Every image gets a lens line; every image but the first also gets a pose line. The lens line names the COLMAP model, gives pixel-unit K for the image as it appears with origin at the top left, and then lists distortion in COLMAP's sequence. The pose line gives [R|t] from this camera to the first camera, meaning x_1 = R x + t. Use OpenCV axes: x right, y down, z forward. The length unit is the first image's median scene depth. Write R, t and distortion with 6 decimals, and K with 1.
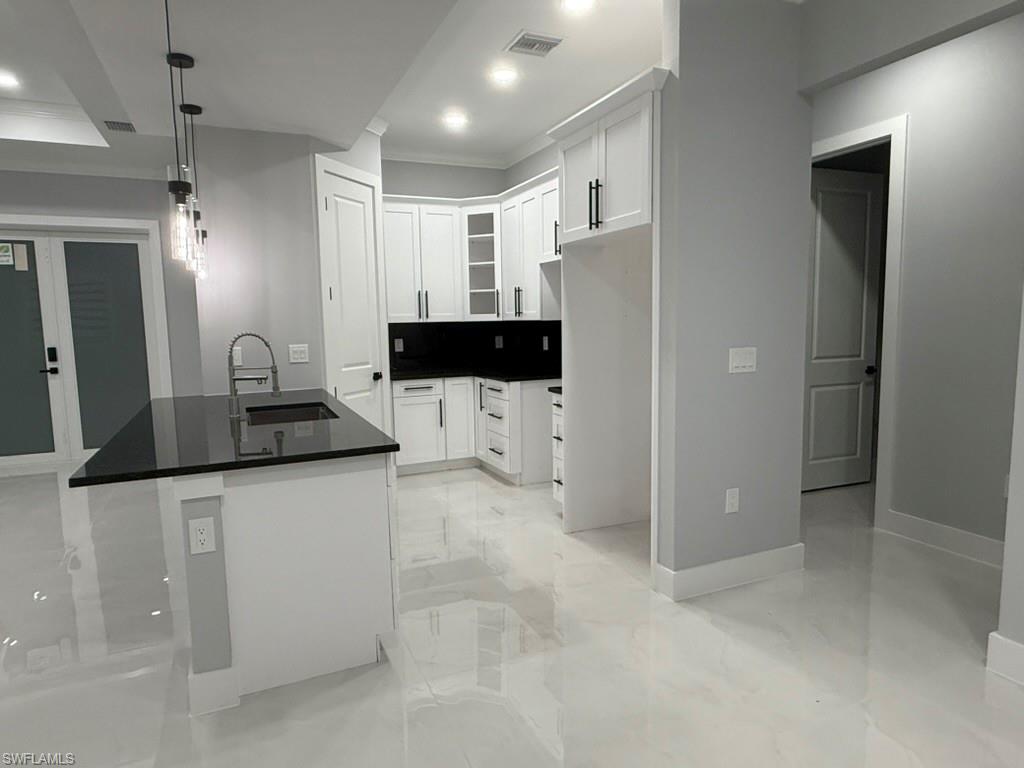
lens RADIAL K [[631.4, 0, 511.7], [0, 631.4, 381.2], [0, 0, 1]] dist [0.023375, 0.000480]
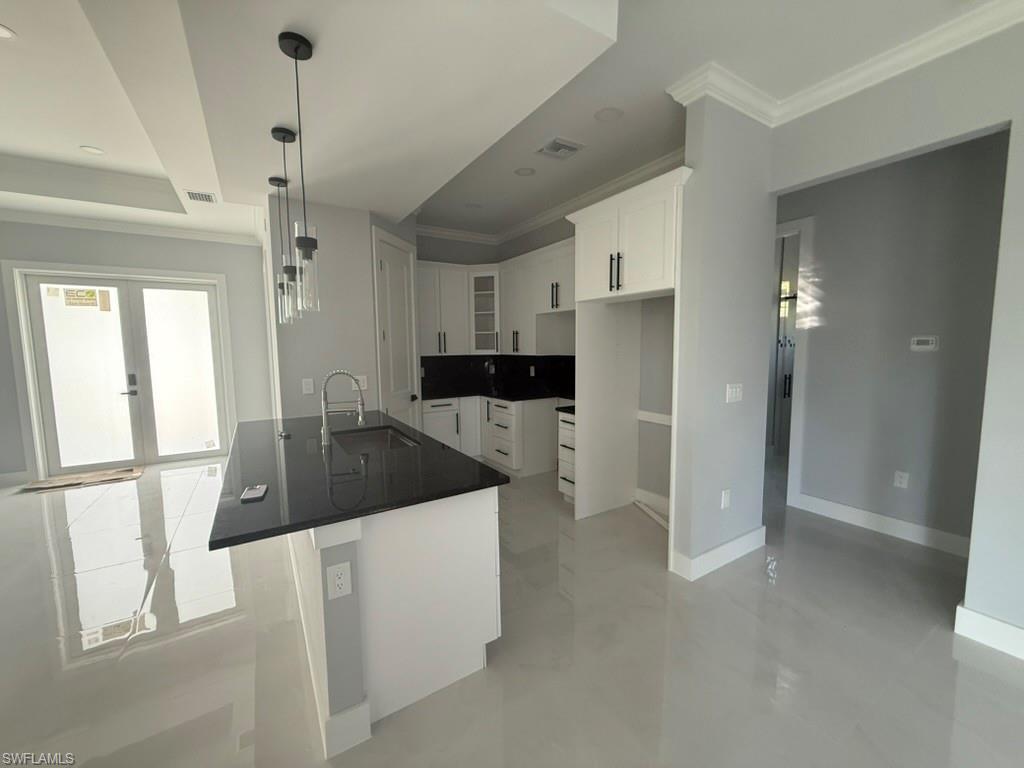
lens RADIAL K [[409.2, 0, 510.5], [0, 409.2, 383.2], [0, 0, 1]] dist [0.000261, 0.000503]
pose [[0.989745, -0.004703, 0.142768, -0.127705], [0.005808, 0.999956, -0.007323, -0.028831], [-0.142727, 0.008077, 0.989729, 0.126099]]
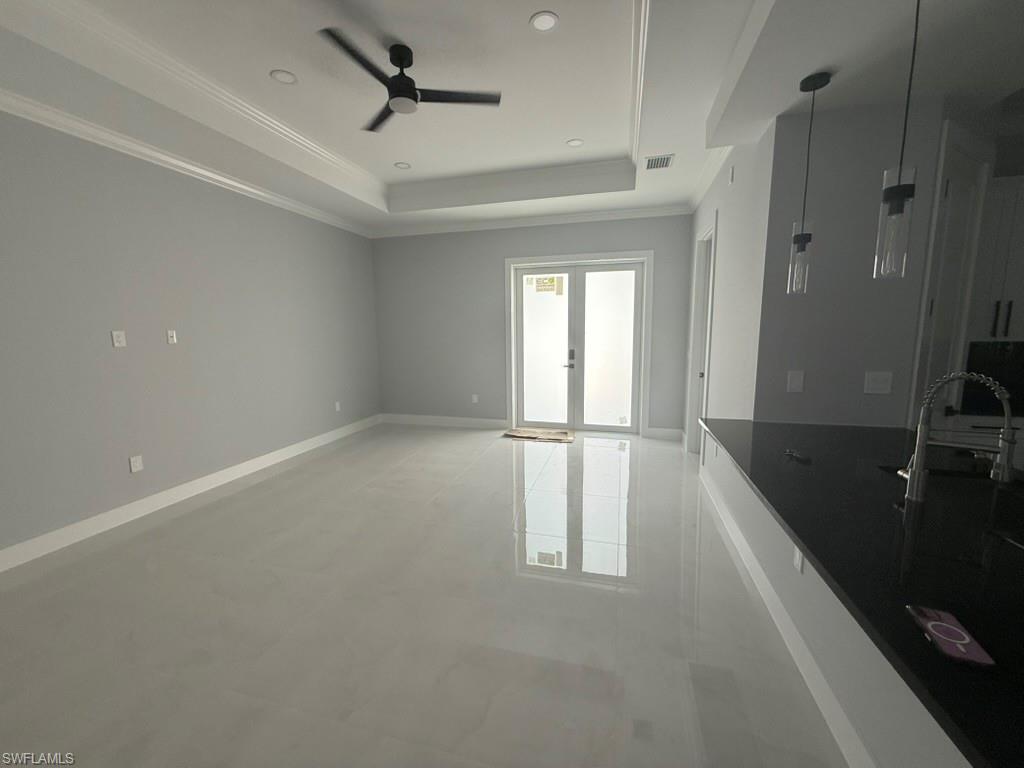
lens RADIAL K [[409.2, 0, 512.0], [0, 409.2, 385.6], [0, 0, 1]] dist [0.000261, 0.000503]
pose [[0.783393, 0.099173, -0.613564, -0.311092], [-0.065300, 0.994857, 0.077428, -0.041033], [0.618087, -0.020591, 0.785840, 0.240842]]
